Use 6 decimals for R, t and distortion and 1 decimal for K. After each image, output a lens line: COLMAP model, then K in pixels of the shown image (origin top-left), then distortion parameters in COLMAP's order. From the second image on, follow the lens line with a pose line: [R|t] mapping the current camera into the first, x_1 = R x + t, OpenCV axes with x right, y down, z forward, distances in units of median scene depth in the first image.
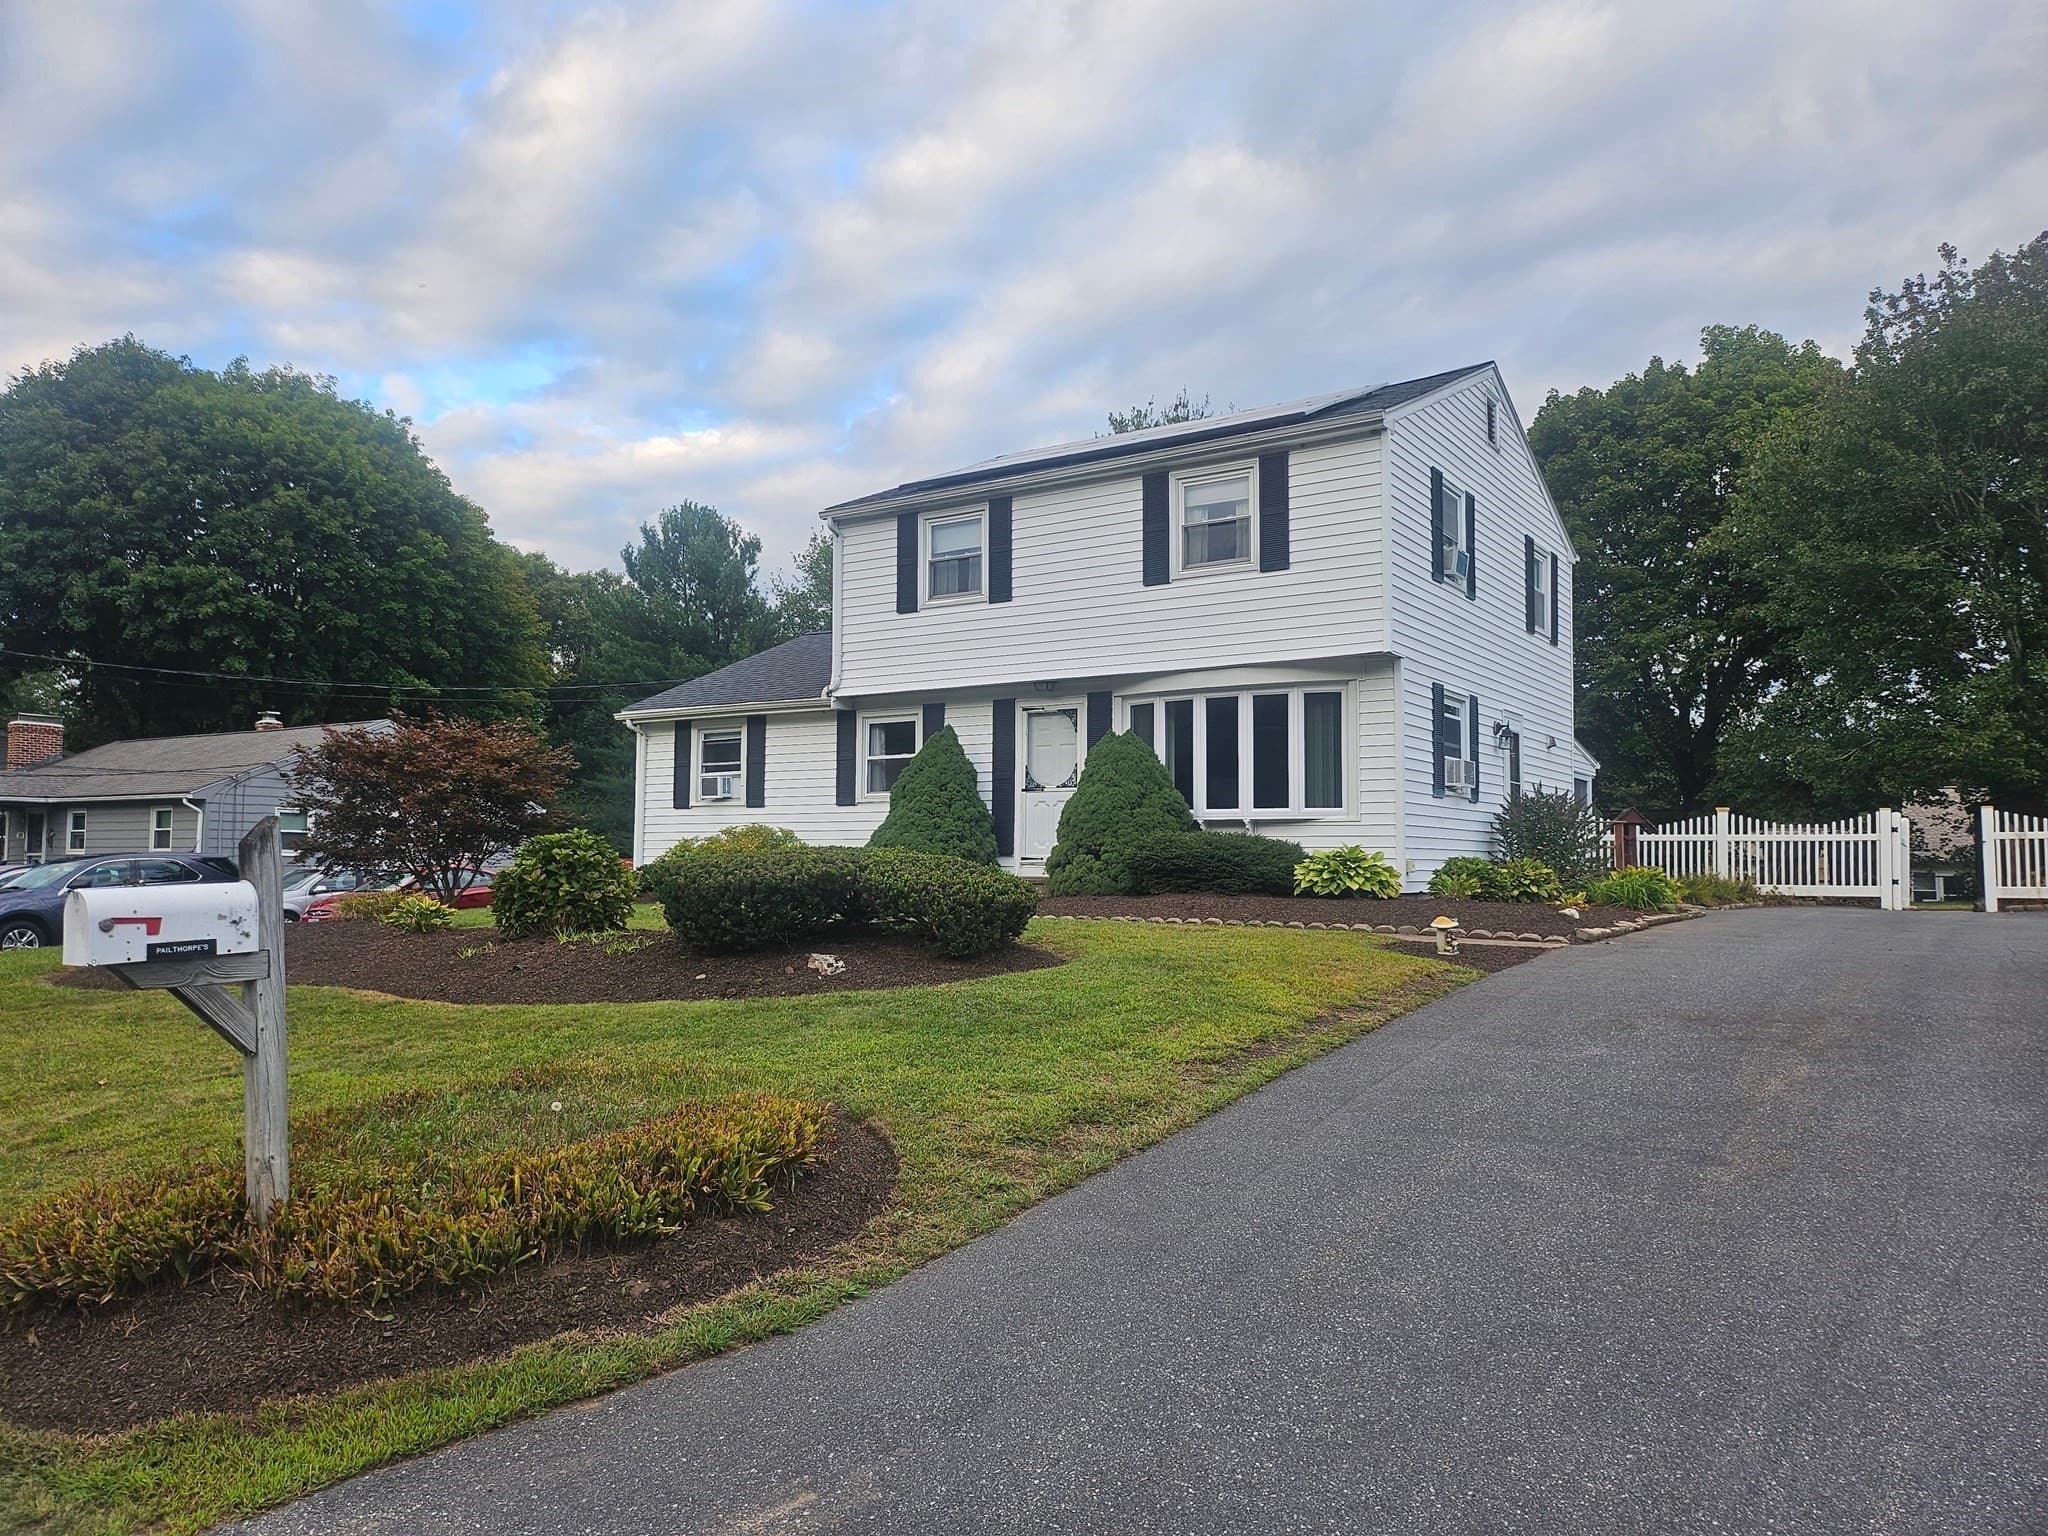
lens RADIAL K [[1434.6, 0, 1015.4], [0, 1434.6, 789.8], [0, 0, 1]] dist [0.074682, -0.071563]
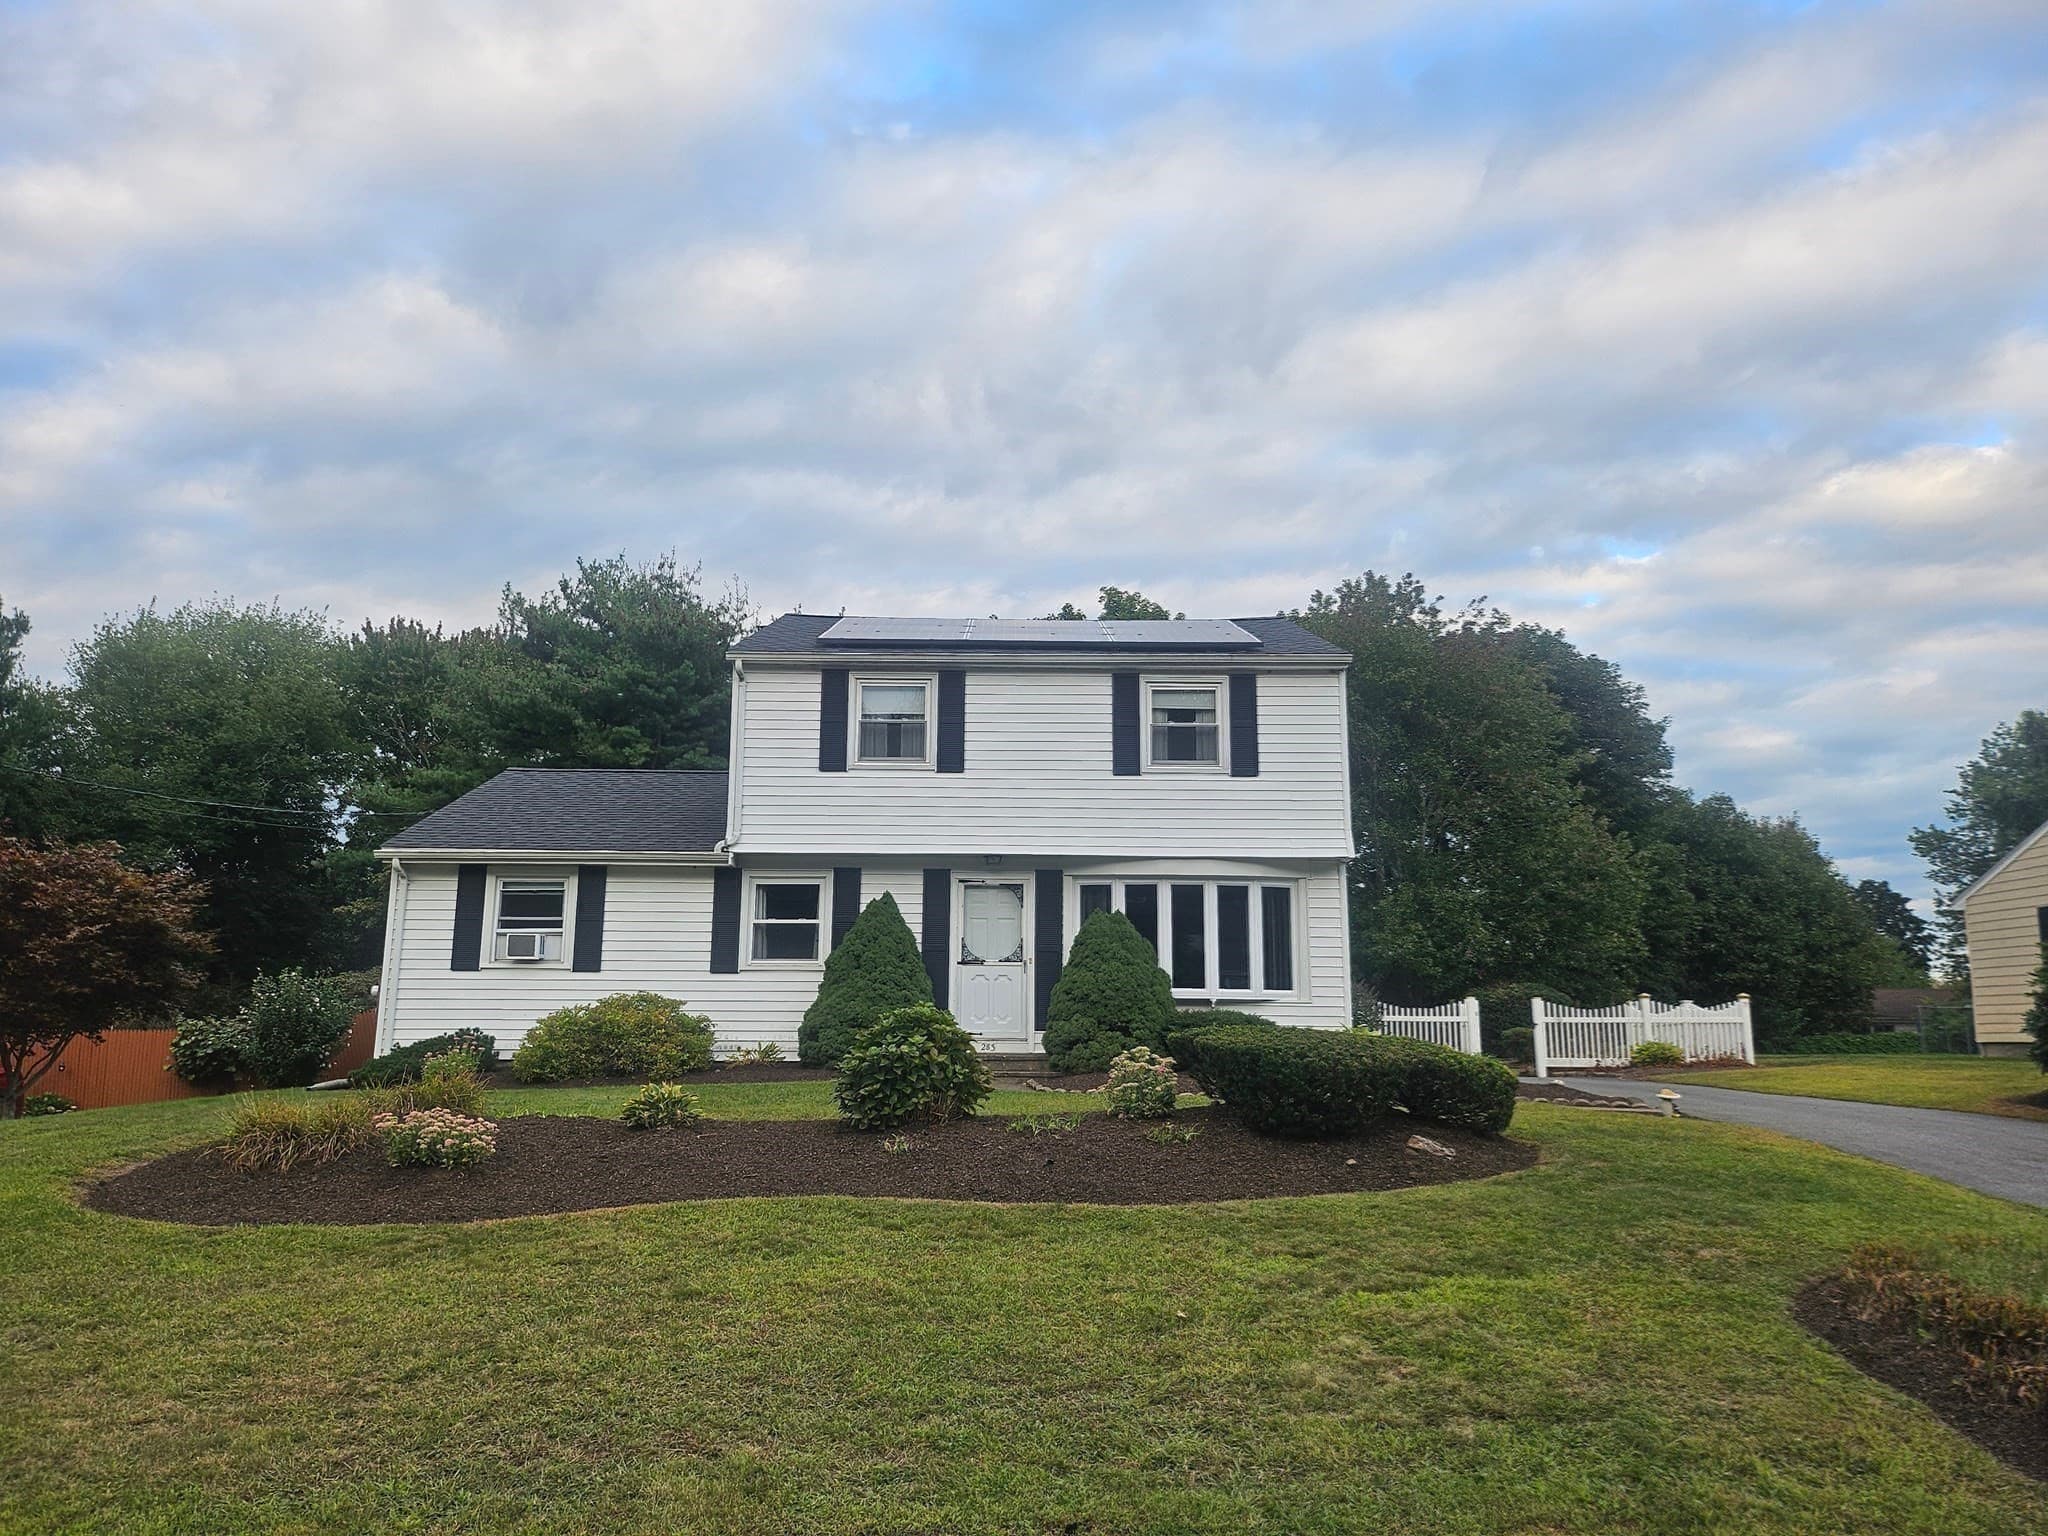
lens RADIAL K [[1434.6, 0, 1015.4], [0, 1434.6, 789.8], [0, 0, 1]] dist [0.074682, -0.071563]
pose [[0.828874, 0.096735, 0.551008, -0.499508], [-0.032880, 0.991658, -0.124634, 0.003739], [-0.558468, 0.085189, 0.825140, 0.147340]]
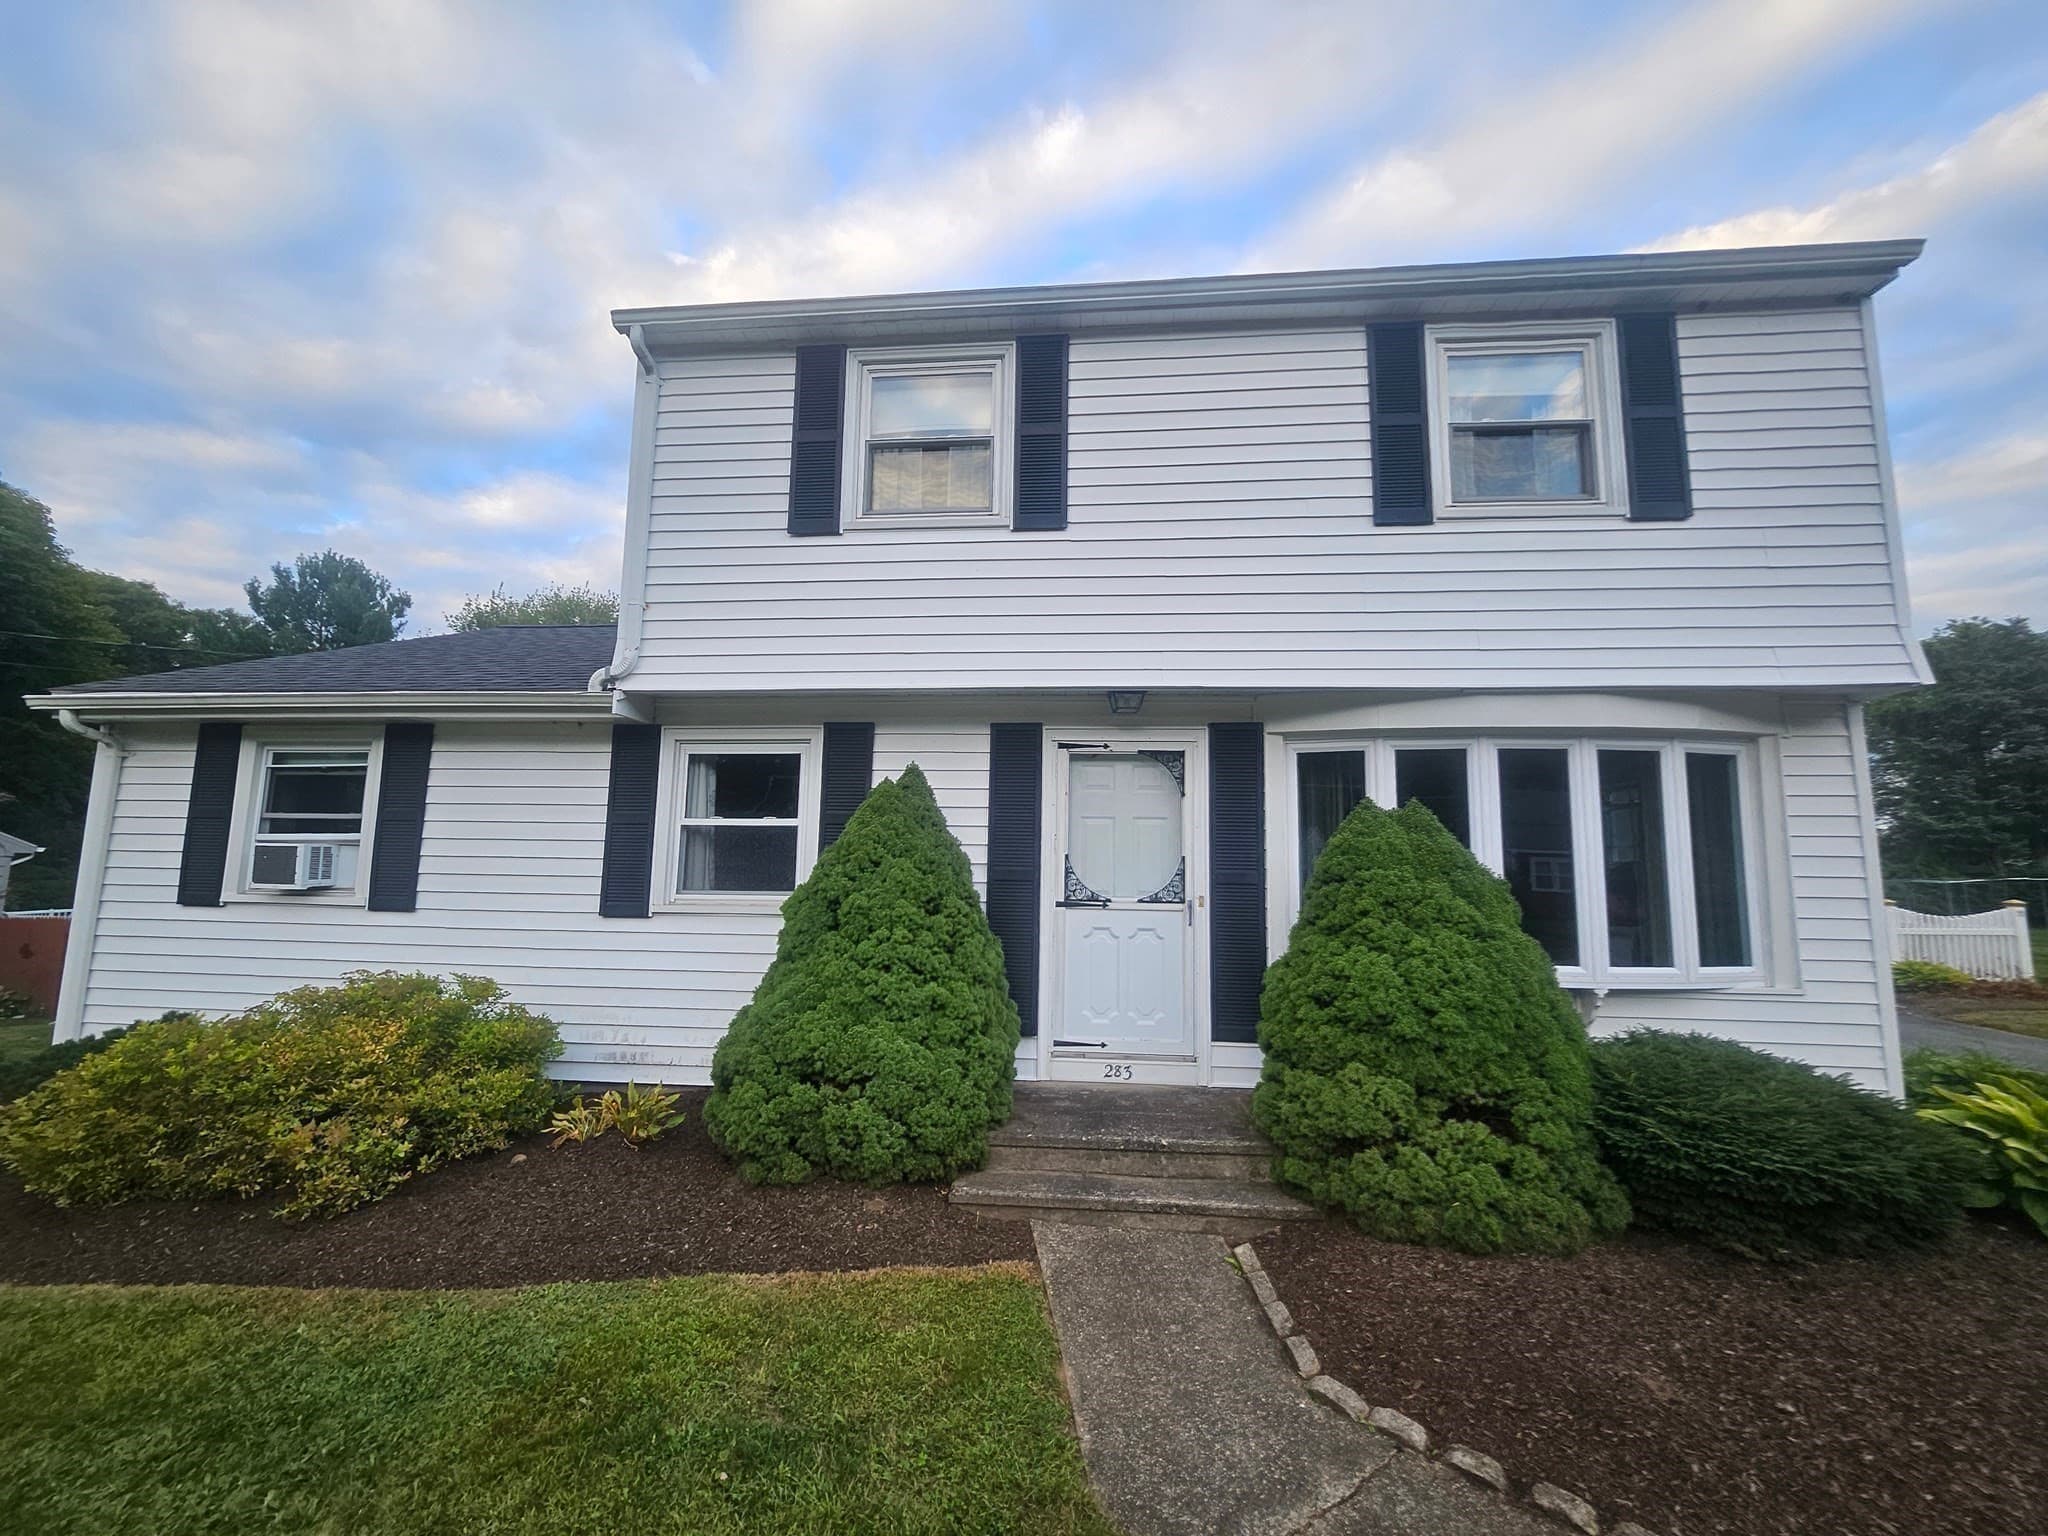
lens RADIAL K [[803.6, 0, 1028.7], [0, 803.6, 781.9], [0, 0, 1]] dist [-0.004485, -0.000124]
pose [[0.877495, 0.062080, 0.475550, -0.136572], [-0.035634, 0.997285, -0.064437, -0.023318], [-0.478259, 0.039597, 0.877325, 0.727306]]
